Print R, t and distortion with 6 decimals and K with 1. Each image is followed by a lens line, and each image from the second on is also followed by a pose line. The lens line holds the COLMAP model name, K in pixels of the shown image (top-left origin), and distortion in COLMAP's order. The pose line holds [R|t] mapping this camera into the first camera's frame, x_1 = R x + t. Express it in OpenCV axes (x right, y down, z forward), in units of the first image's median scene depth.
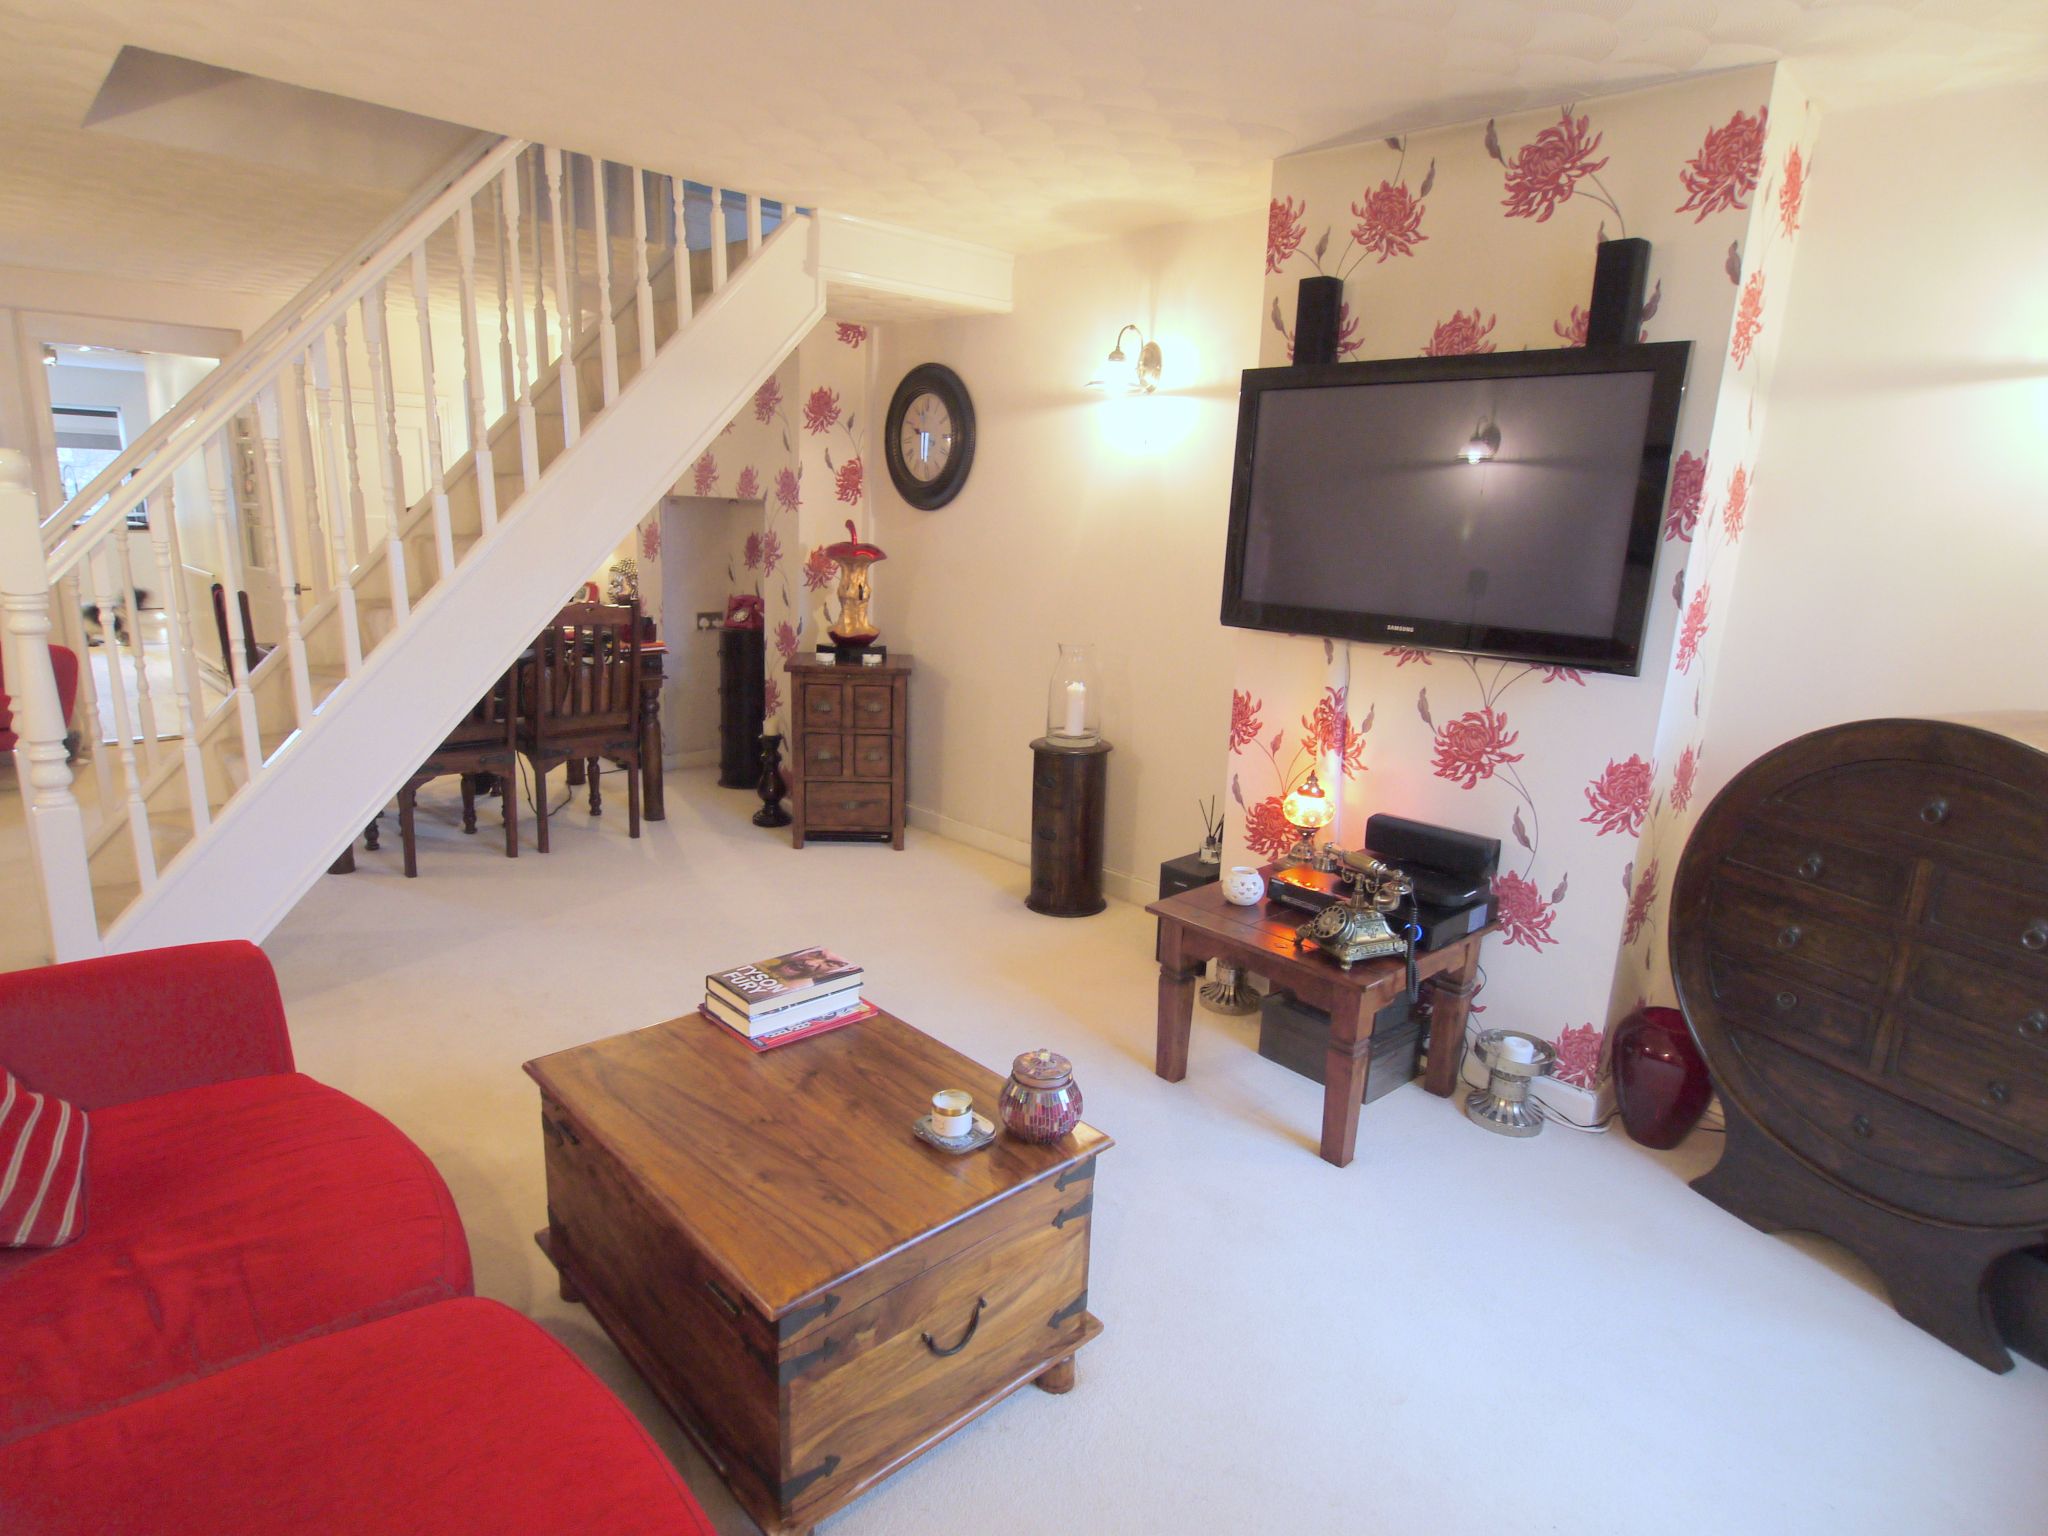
lens RADIAL K [[1079.6, 0, 1032.7], [0, 1079.6, 766.8], [0, 0, 1]] dist [-0.002195, -0.000992]
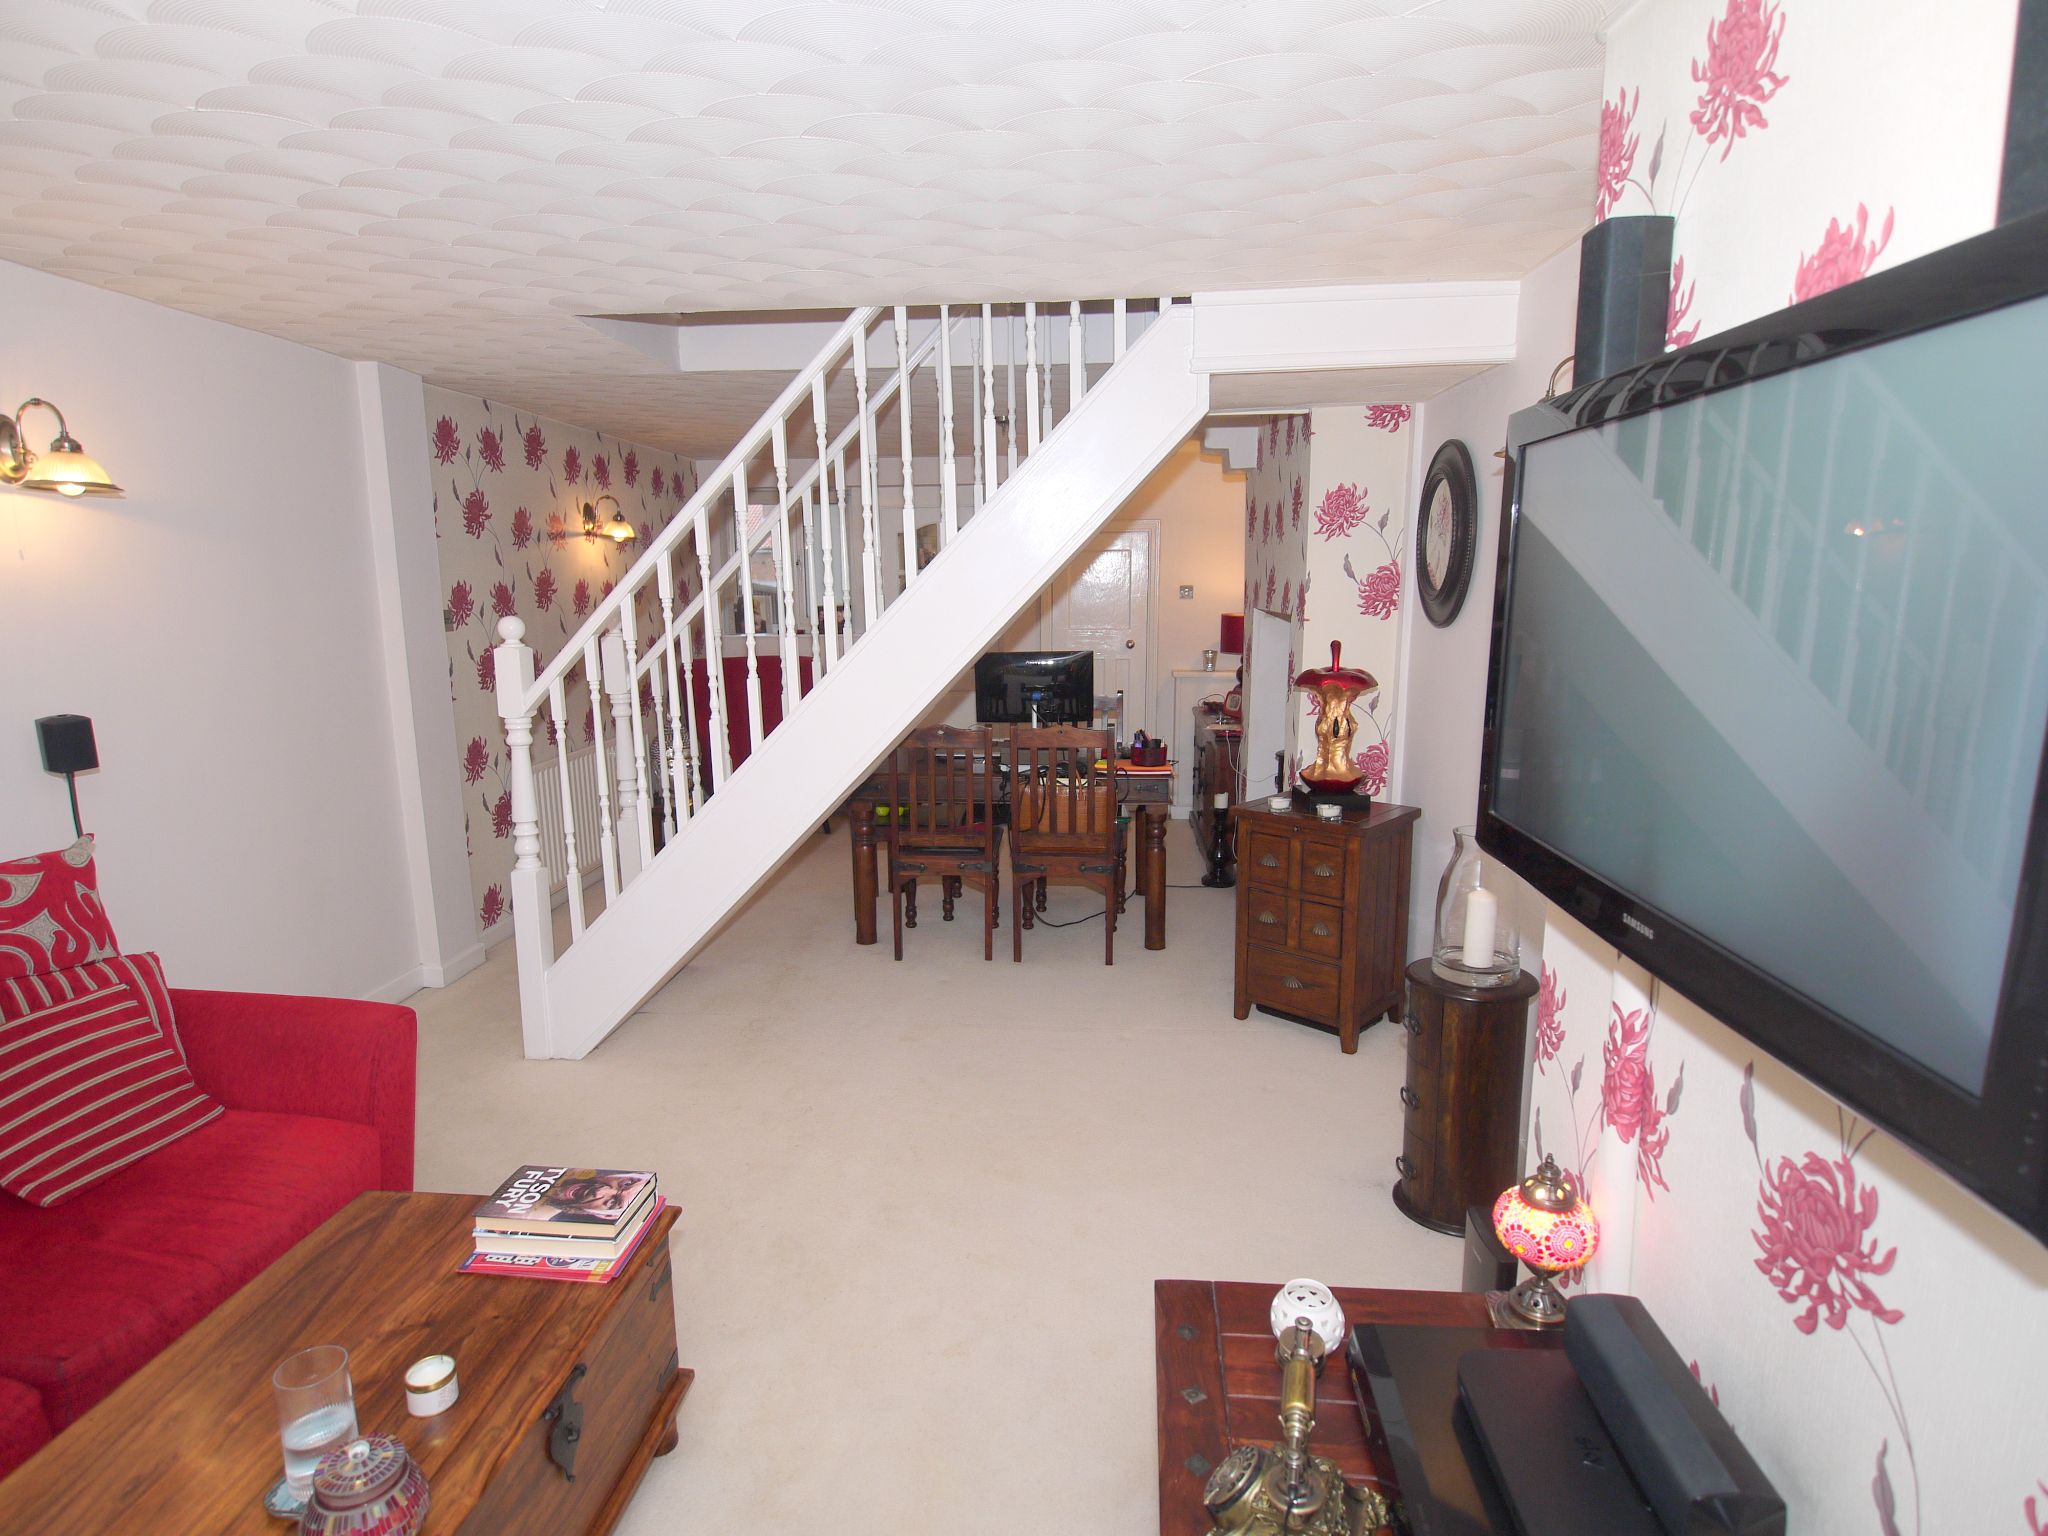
lens RADIAL K [[1079.6, 0, 1028.4], [0, 1079.6, 778.5], [0, 0, 1]] dist [-0.002195, -0.000992]
pose [[0.673185, 0.091509, -0.733790, 0.312702], [-0.140258, 0.990101, -0.005201, -0.094785], [0.726051, 0.106421, 0.679356, 0.304979]]
